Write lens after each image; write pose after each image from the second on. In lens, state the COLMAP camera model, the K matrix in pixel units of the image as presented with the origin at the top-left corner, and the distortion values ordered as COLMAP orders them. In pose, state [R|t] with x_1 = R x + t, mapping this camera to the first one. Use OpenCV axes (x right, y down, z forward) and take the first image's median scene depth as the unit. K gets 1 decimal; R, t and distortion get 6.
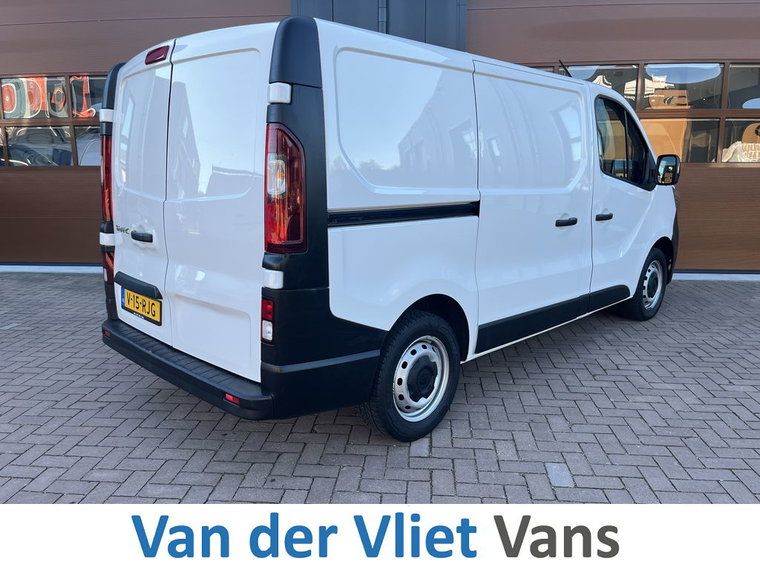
lens RADIAL K [[577.7, 0, 377.4], [0, 577.7, 278.1], [0, 0, 1]] dist [0.058823, -0.074938]
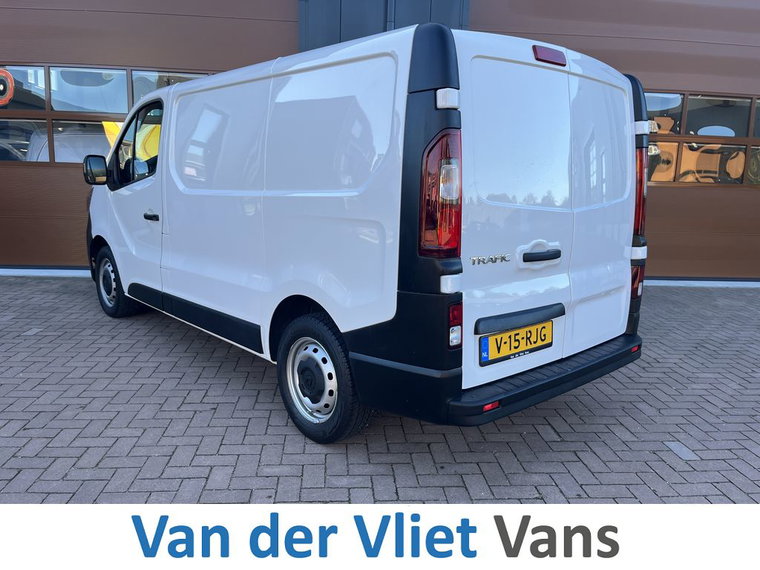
lens RADIAL K [[577.7, 0, 373.7], [0, 577.7, 284.4], [0, 0, 1]] dist [0.058823, -0.074938]
pose [[0.985272, 0.003447, 0.170957, -0.354286], [-0.003338, 0.999994, -0.000923, 0.007982], [-0.170959, 0.000338, 0.985278, -0.027165]]
